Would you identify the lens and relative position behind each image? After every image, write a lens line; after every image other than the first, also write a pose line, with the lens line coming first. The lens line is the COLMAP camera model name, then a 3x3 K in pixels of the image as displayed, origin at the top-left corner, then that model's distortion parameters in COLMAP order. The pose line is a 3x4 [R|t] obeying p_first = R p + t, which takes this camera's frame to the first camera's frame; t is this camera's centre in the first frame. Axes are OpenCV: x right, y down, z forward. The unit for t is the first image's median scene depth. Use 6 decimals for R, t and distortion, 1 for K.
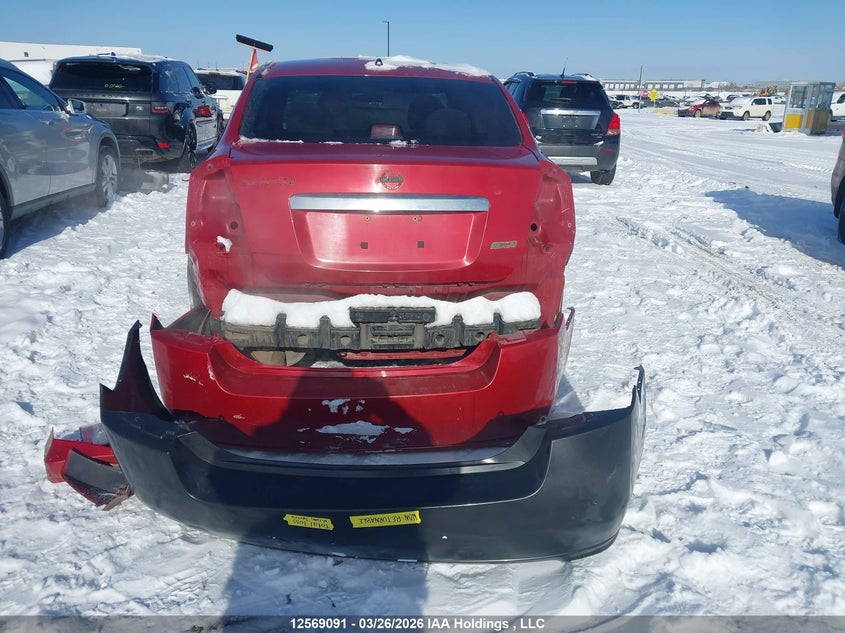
lens RADIAL K [[631.5, 0, 424.8], [0, 631.5, 313.3], [0, 0, 1]] dist [0.000912, 0.001566]
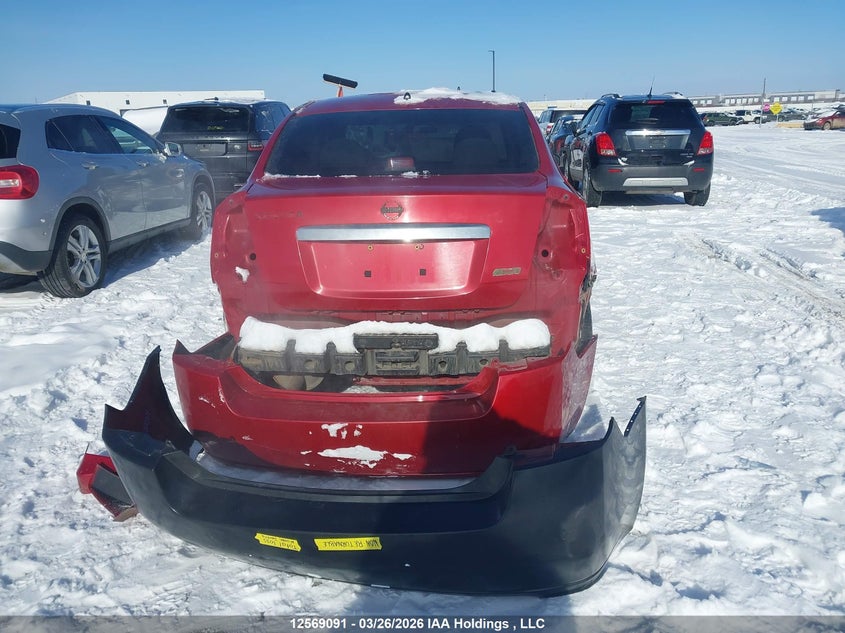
lens RADIAL K [[631.5, 0, 421.3], [0, 631.5, 314.1], [0, 0, 1]] dist [0.000912, 0.001566]
pose [[0.987727, -0.001447, -0.156185, 0.144083], [-0.004725, 0.999223, -0.039140, -0.002074], [0.156120, 0.039397, 0.986952, -0.000011]]
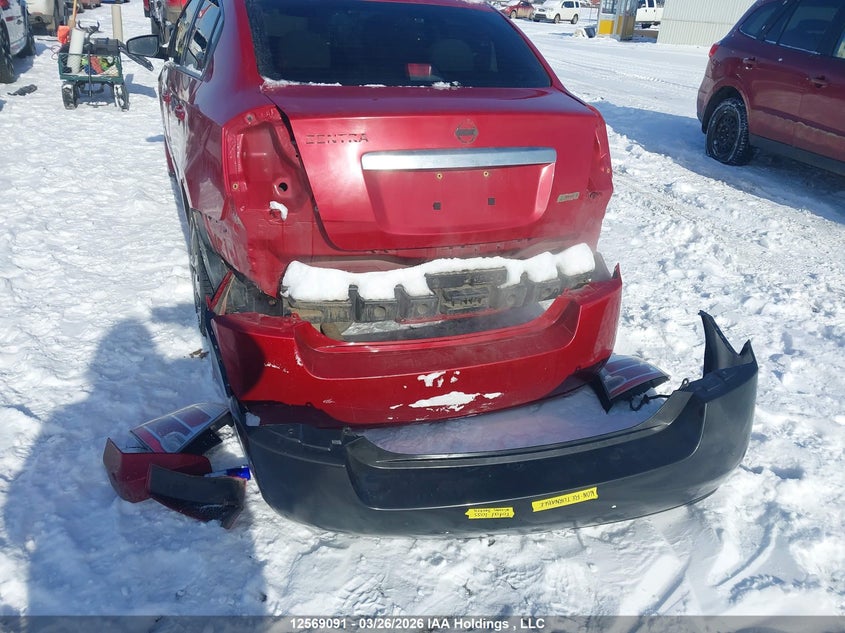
lens RADIAL K [[631.5, 0, 431.0], [0, 631.5, 316.3], [0, 0, 1]] dist [0.000912, 0.001566]
pose [[0.969069, -0.083606, 0.232197, -0.321799], [0.050230, 0.987993, 0.146107, -0.079703], [-0.241624, -0.129925, 0.961633, 0.085168]]
